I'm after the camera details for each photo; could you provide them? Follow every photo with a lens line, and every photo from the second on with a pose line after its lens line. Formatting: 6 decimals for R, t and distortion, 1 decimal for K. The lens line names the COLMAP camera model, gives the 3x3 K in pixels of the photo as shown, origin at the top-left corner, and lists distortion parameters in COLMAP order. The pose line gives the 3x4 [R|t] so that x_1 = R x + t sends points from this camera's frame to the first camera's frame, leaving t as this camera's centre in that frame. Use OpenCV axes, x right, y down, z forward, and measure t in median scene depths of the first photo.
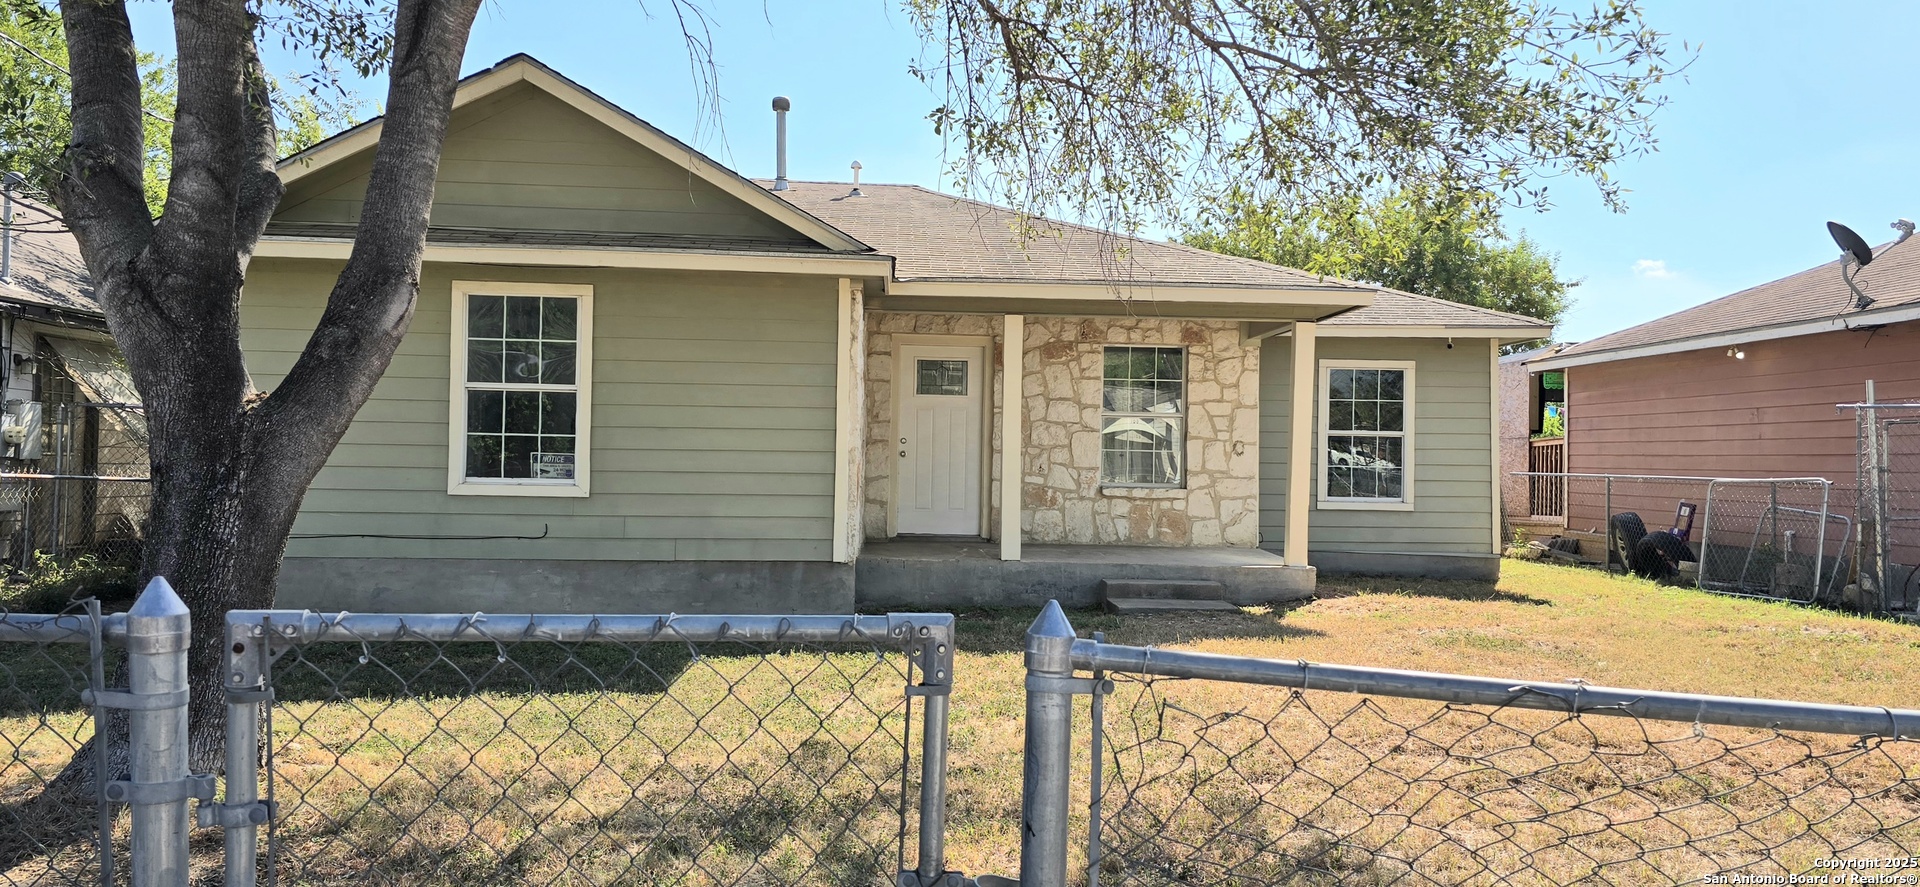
lens RADIAL K [[1375.9, 0, 960.1], [0, 1375.9, 442.8], [0, 0, 1]] dist [0.059873, 0.000684]
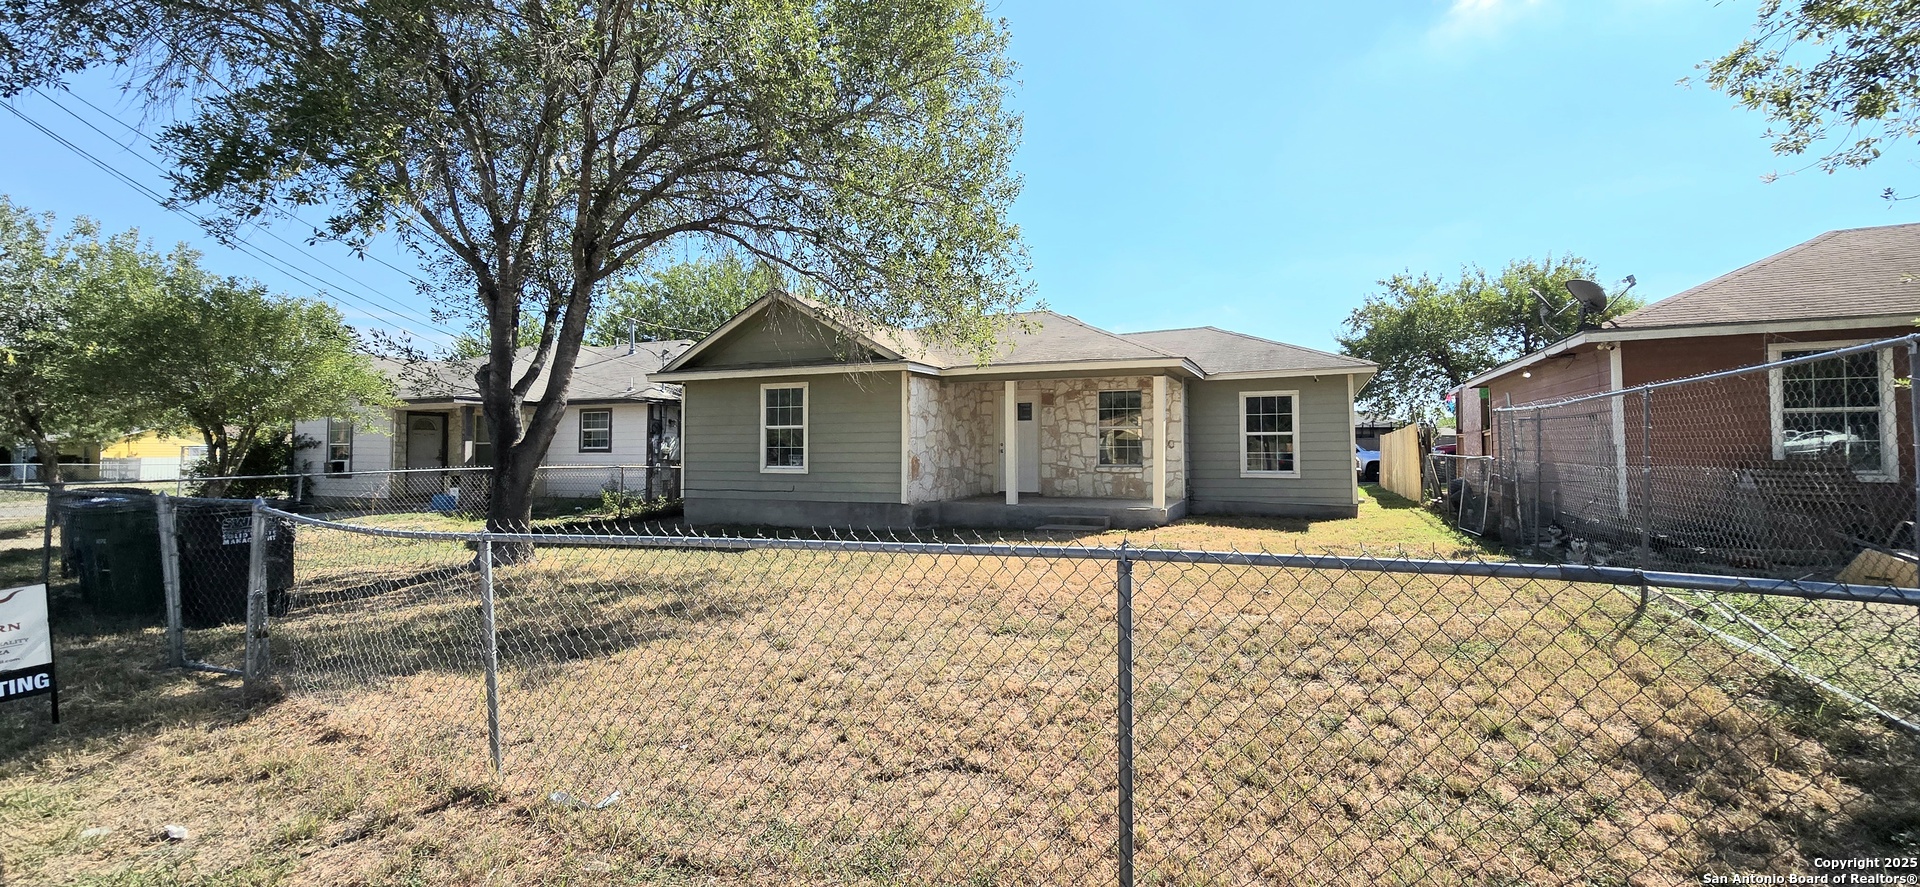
lens RADIAL K [[790.1, 0, 960.3], [0, 790.1, 432.3], [0, 0, 1]] dist [-0.003368, -0.000947]
pose [[0.894830, -0.030345, -0.445374, 0.489838], [0.024695, 0.999524, -0.018485, 0.000607], [0.445723, 0.005543, 0.895154, -0.057357]]
